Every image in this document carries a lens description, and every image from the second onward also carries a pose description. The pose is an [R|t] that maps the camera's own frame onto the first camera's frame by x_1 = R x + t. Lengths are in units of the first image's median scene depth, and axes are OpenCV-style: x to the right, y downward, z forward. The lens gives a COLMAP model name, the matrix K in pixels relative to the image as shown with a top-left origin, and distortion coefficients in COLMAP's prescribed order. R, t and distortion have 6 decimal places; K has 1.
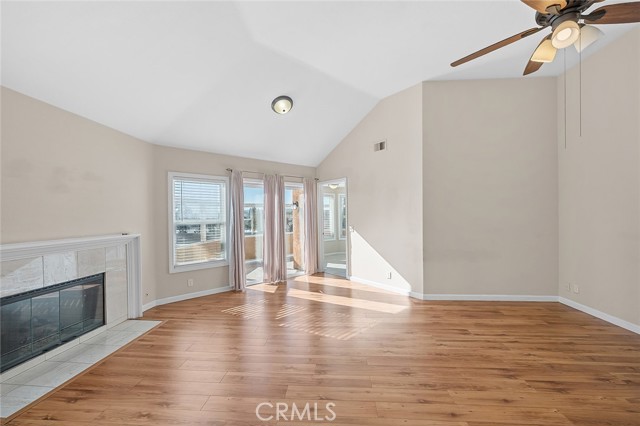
lens RADIAL K [[251.9, 0, 321.6], [0, 251.9, 215.5], [0, 0, 1]] dist [-0.000908, 0.000138]
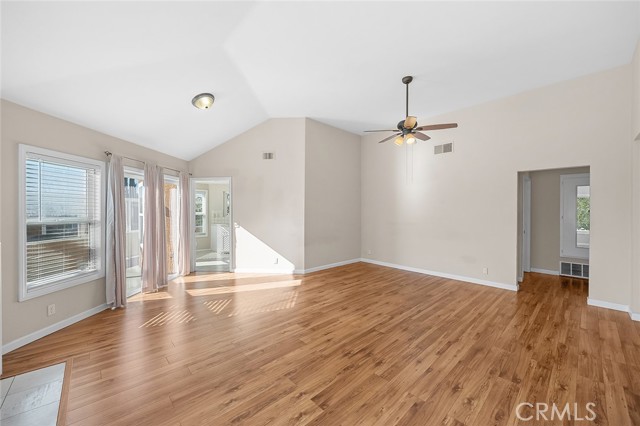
lens RADIAL K [[246.6, 0, 320.6], [0, 246.6, 211.1], [0, 0, 1]] dist [-0.000026, 0.000113]
pose [[0.682351, 0.009101, 0.730968, -0.520954], [-0.007009, 0.999958, -0.005908, -0.003947], [-0.730992, -0.001092, 0.682386, 0.004232]]
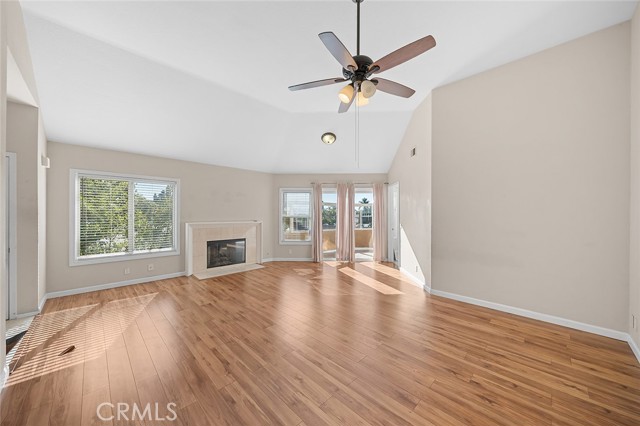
lens RADIAL K [[234.2, 0, 319.4], [0, 234.2, 214.9], [0, 0, 1]] dist [-0.001111, -0.000161]
pose [[0.748257, 0.019626, -0.663119, 0.687046], [-0.013634, 0.999806, 0.014205, -0.008784], [0.663269, -0.001588, 0.748380, -0.057124]]
